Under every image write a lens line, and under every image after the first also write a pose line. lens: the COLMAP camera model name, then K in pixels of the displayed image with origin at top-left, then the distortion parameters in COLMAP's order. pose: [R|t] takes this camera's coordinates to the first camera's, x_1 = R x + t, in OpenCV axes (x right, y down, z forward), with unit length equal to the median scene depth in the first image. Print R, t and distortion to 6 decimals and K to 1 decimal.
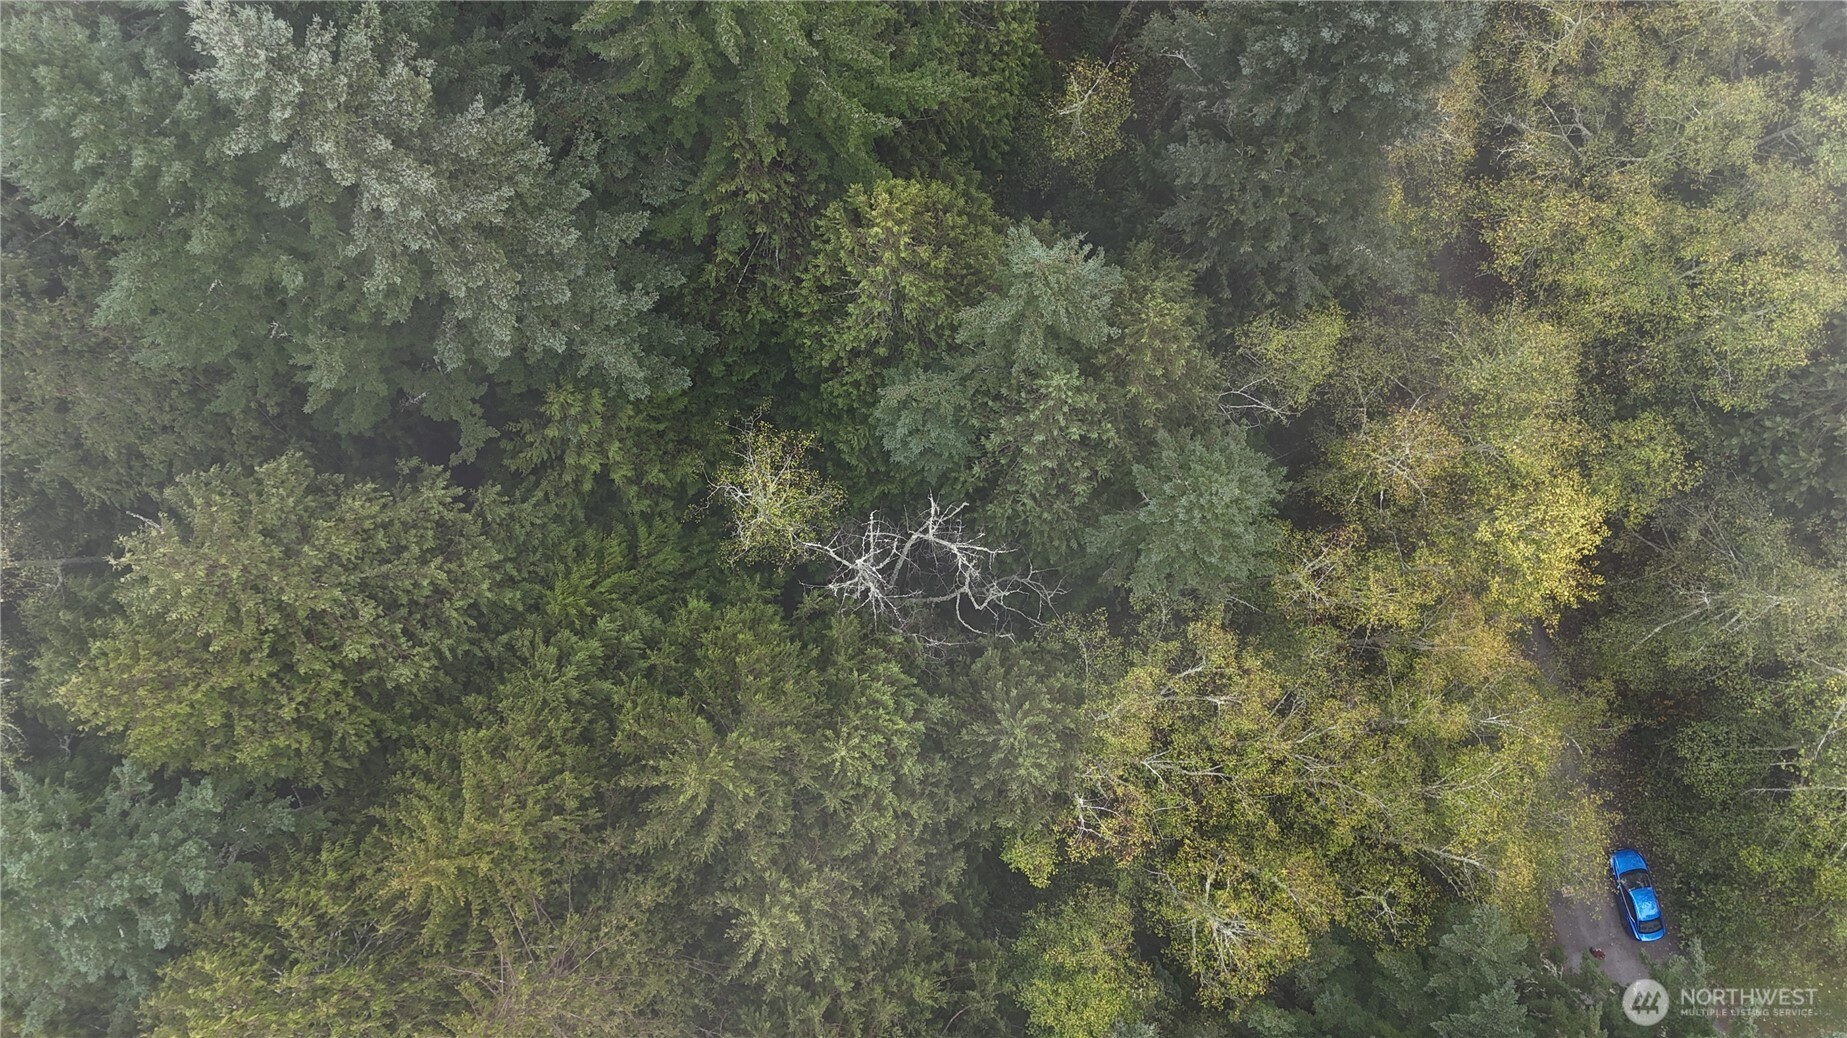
lens RADIAL K [[1357.7, 0, 923.5], [0, 1357.7, 519.0], [0, 0, 1]] dist [0.071018, -0.067952]
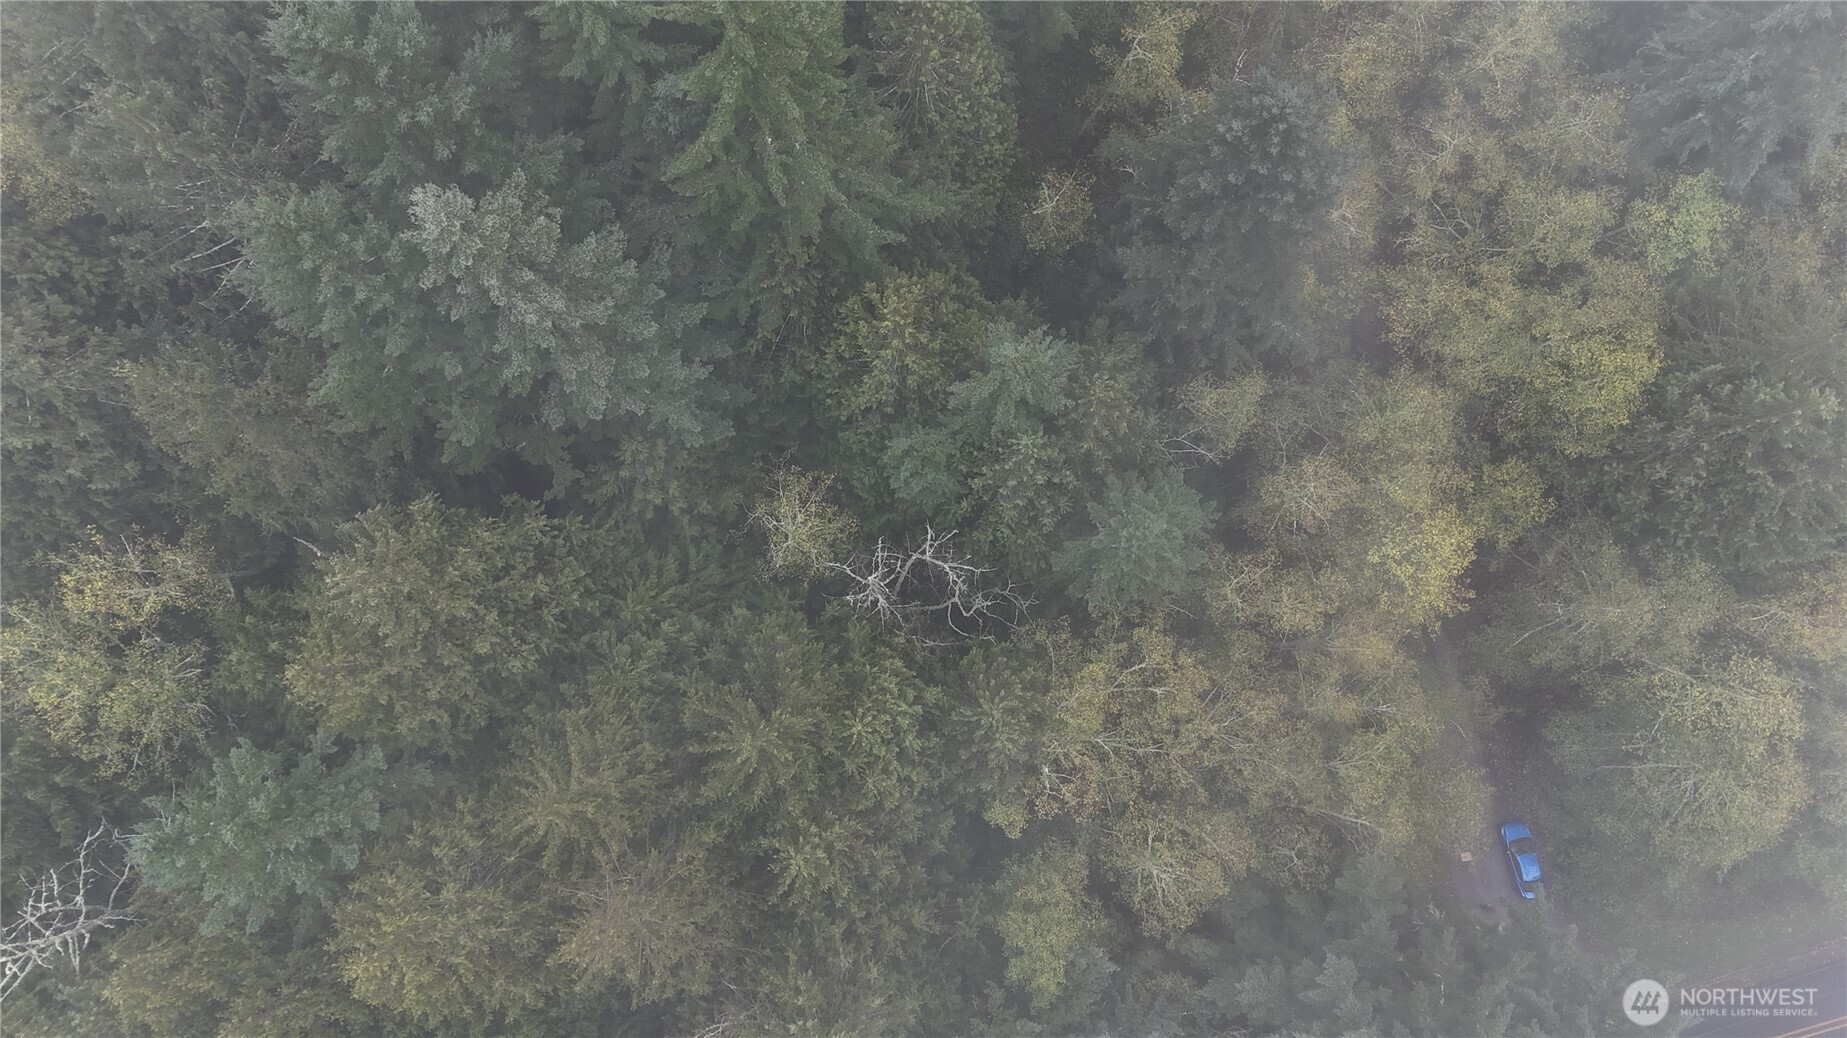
lens RADIAL K [[1357.7, 0, 923.5], [0, 1357.7, 519.0], [0, 0, 1]] dist [0.071018, -0.067952]
pose [[0.999982, 0.004125, 0.004257, -0.003889], [-0.004117, 0.999989, -0.002022, -0.020696], [-0.004265, 0.002004, 0.999989, -0.250049]]
